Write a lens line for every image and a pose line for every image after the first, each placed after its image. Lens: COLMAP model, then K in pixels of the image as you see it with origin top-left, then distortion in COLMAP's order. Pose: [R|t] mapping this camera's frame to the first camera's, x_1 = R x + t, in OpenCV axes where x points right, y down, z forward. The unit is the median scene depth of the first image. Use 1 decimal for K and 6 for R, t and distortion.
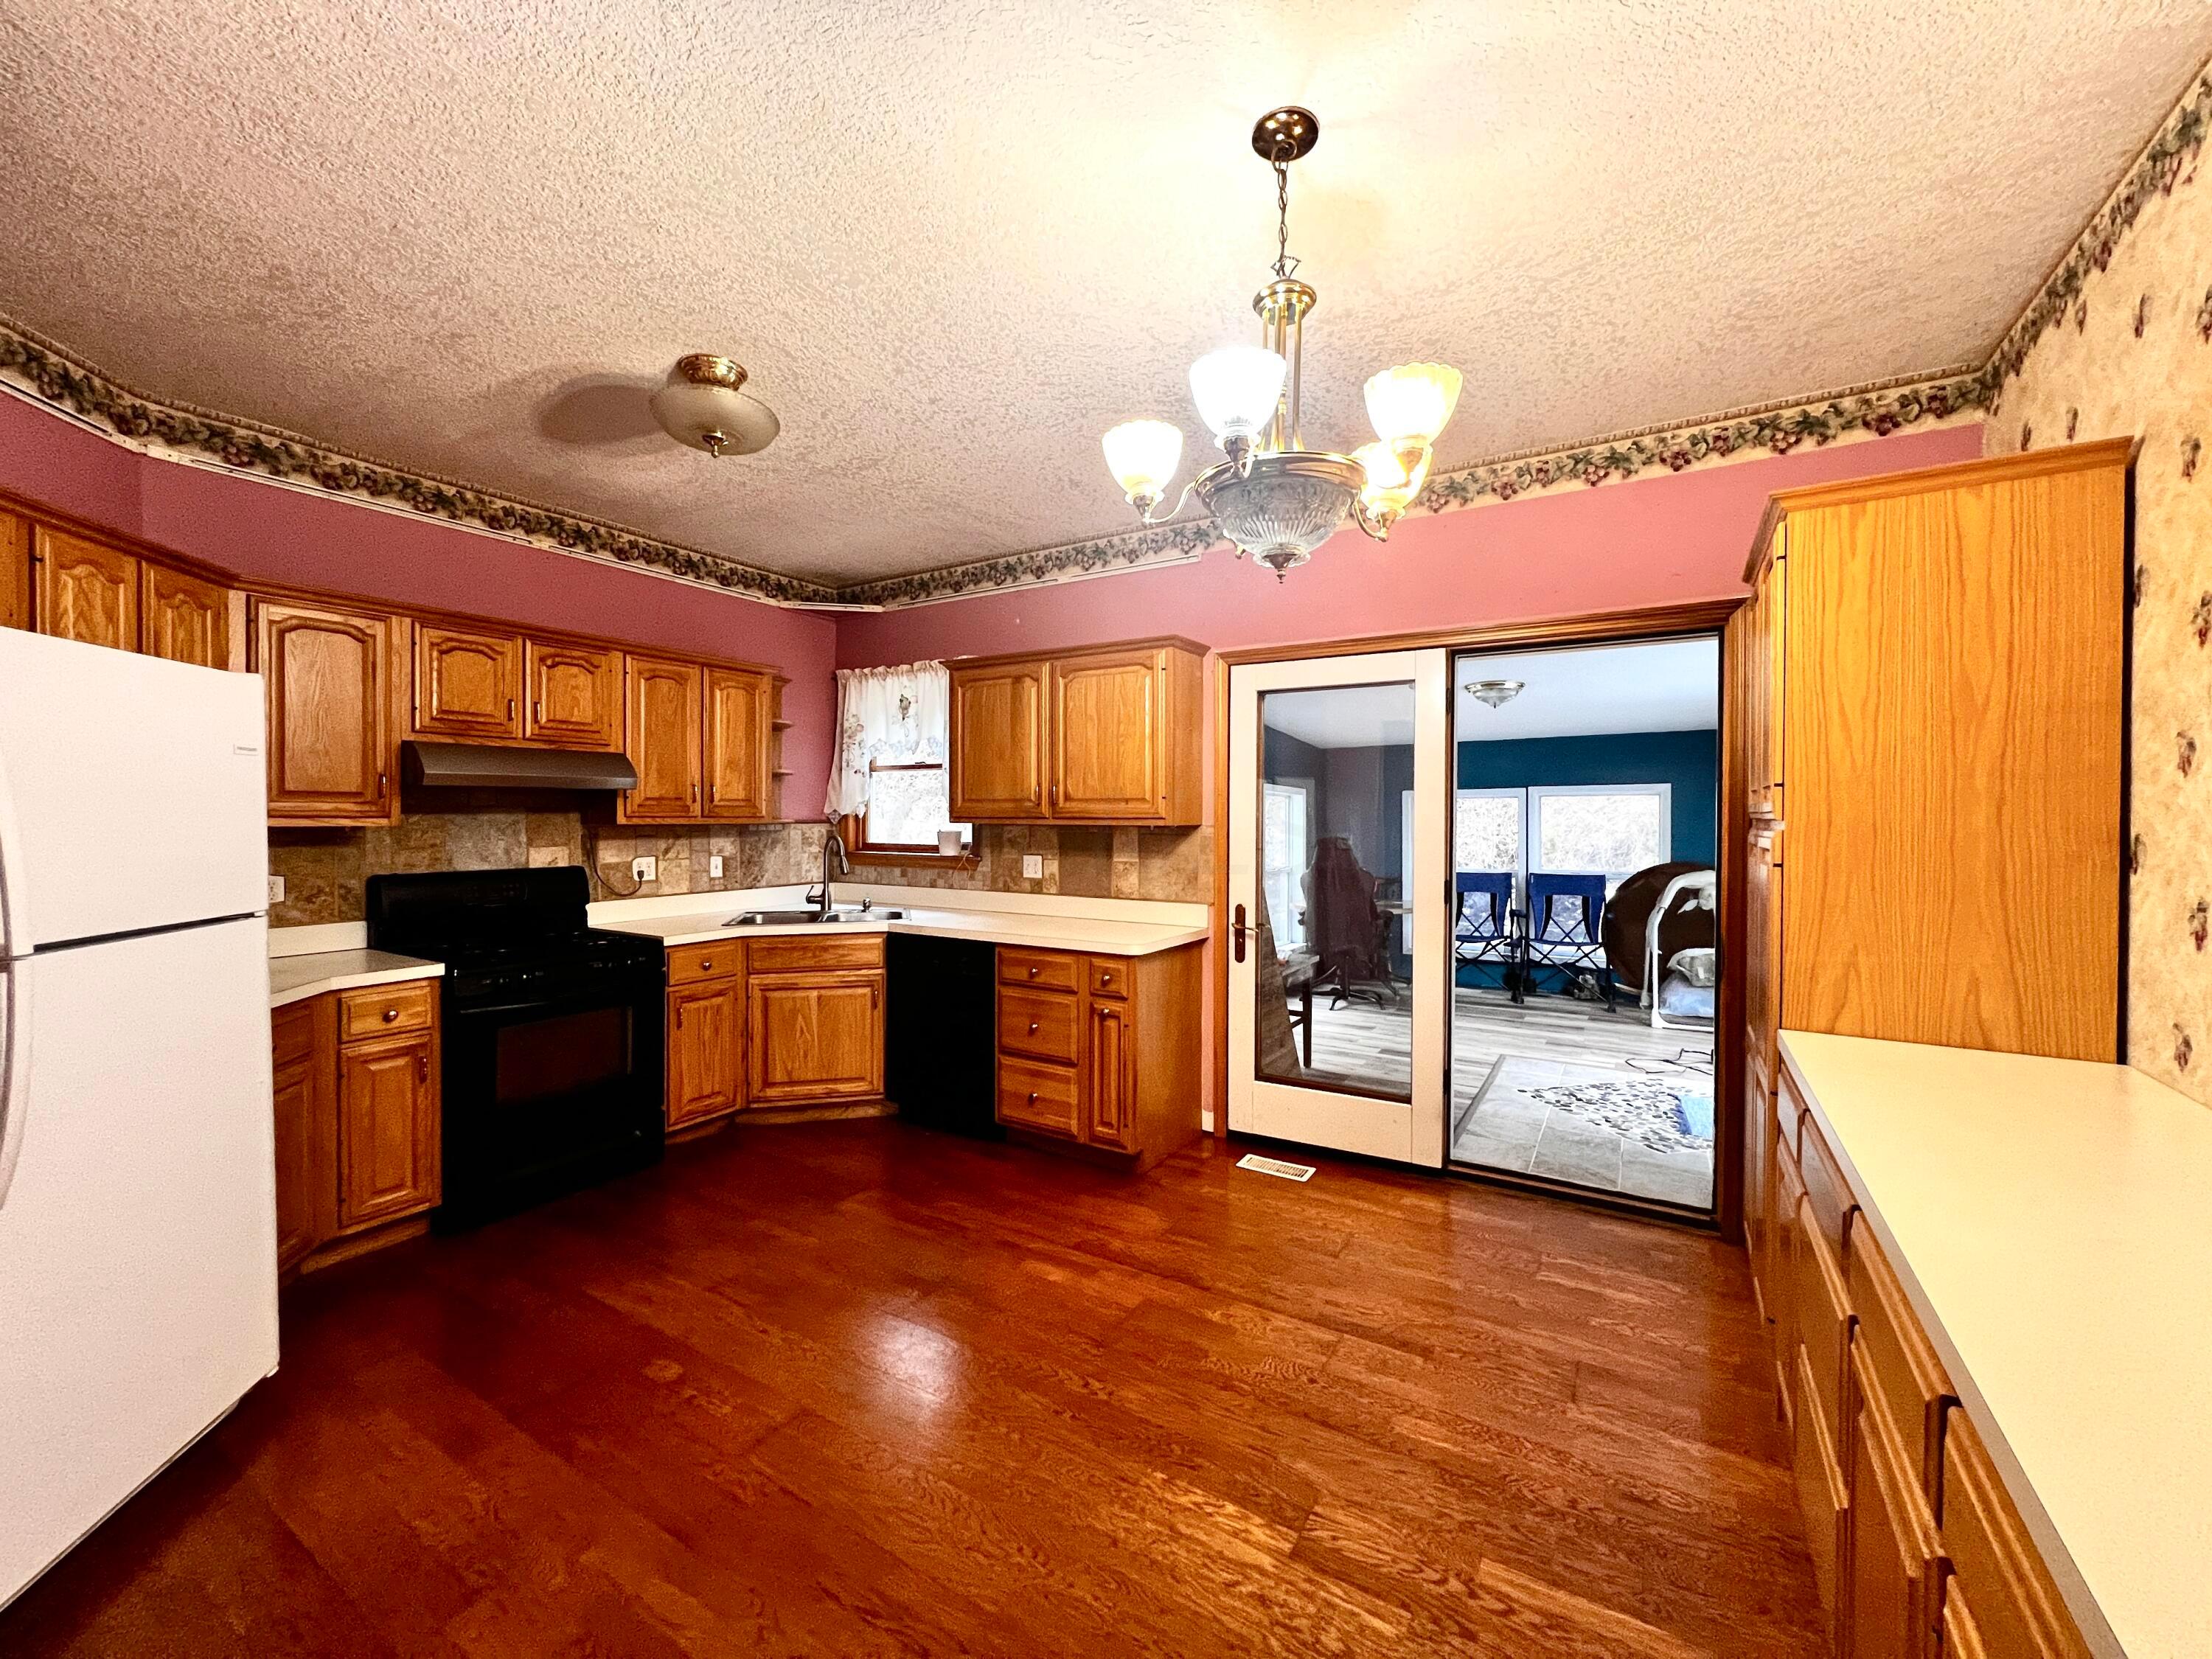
lens RADIAL K [[888.0, 0, 1098.4], [0, 888.0, 823.3], [0, 0, 1]] dist [0.001766, -0.000047]
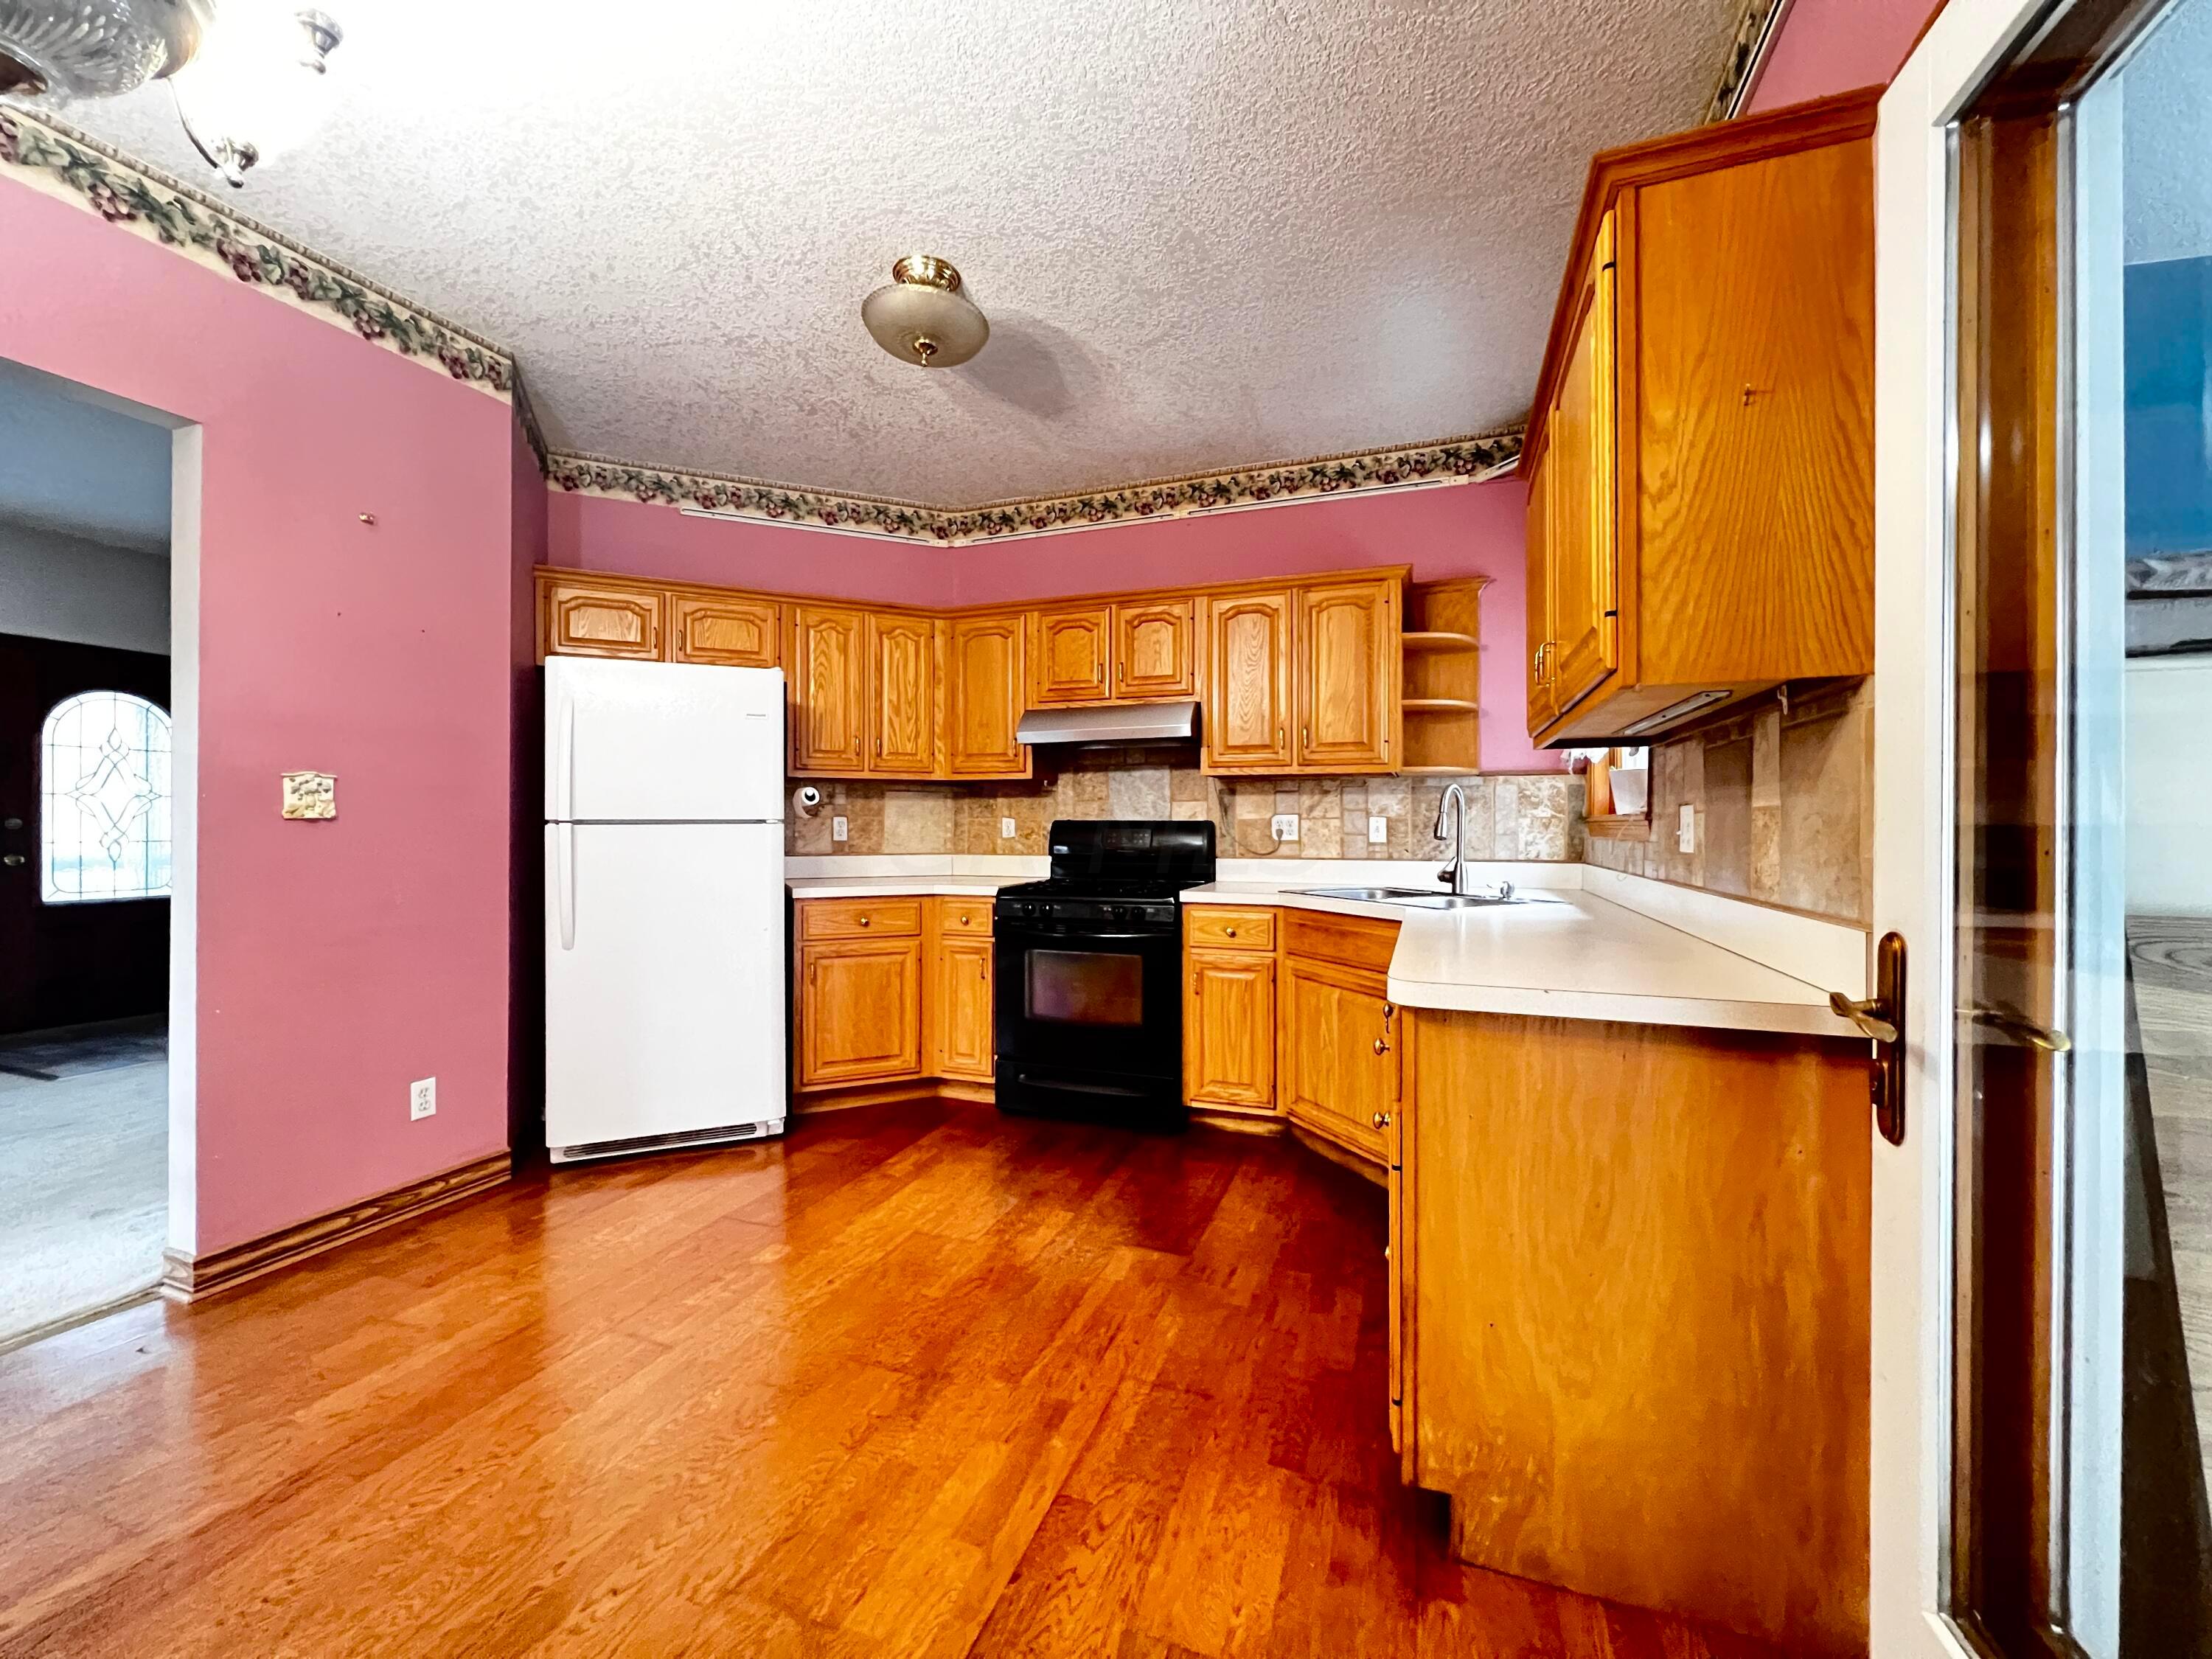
lens RADIAL K [[888.0, 0, 1101.5], [0, 888.0, 822.5], [0, 0, 1]] dist [0.001766, -0.000047]
pose [[0.200532, -0.006513, -0.979666, 0.335218], [-0.010638, 0.999904, -0.008825, 0.054662], [0.979629, 0.012191, 0.200443, 0.614532]]
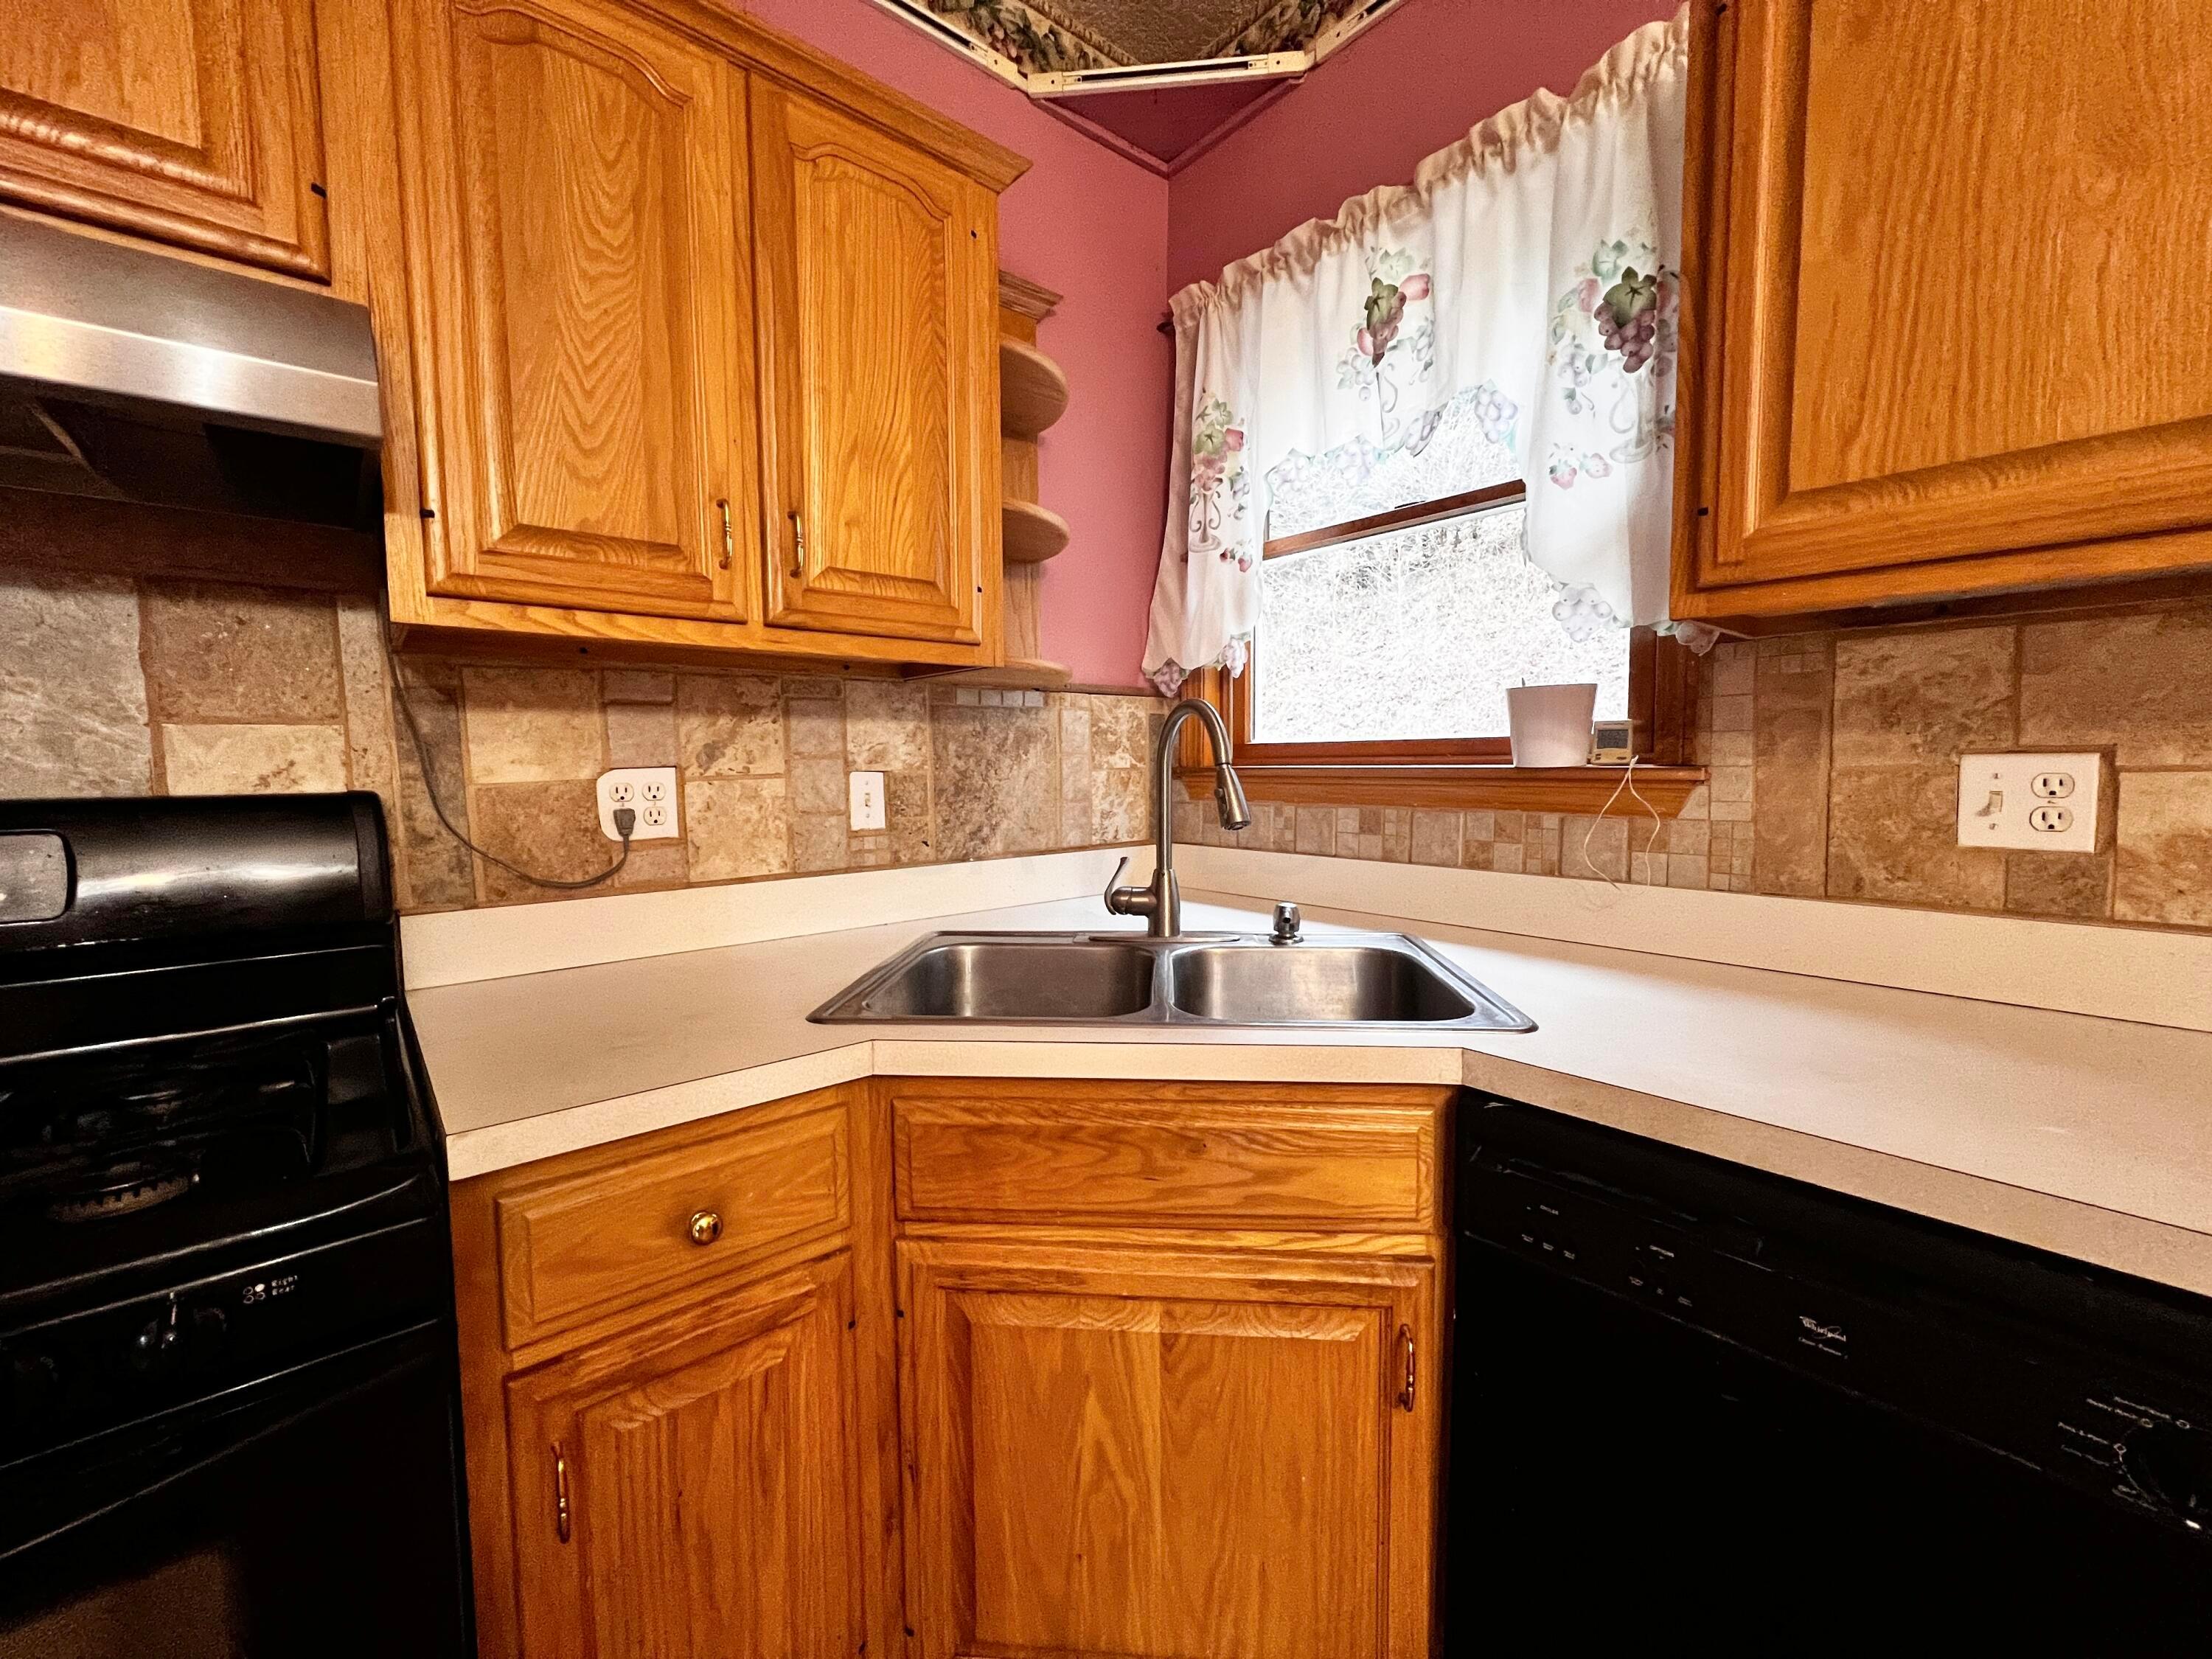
lens RADIAL K [[888.0, 0, 1099.4], [0, 888.0, 822.1], [0, 0, 1]] dist [0.001766, -0.000047]
pose [[0.952014, 0.009406, -0.305909, -0.241342], [0.009226, 0.998191, 0.059406, 0.038846], [0.305914, -0.059378, 0.950206, 0.718788]]
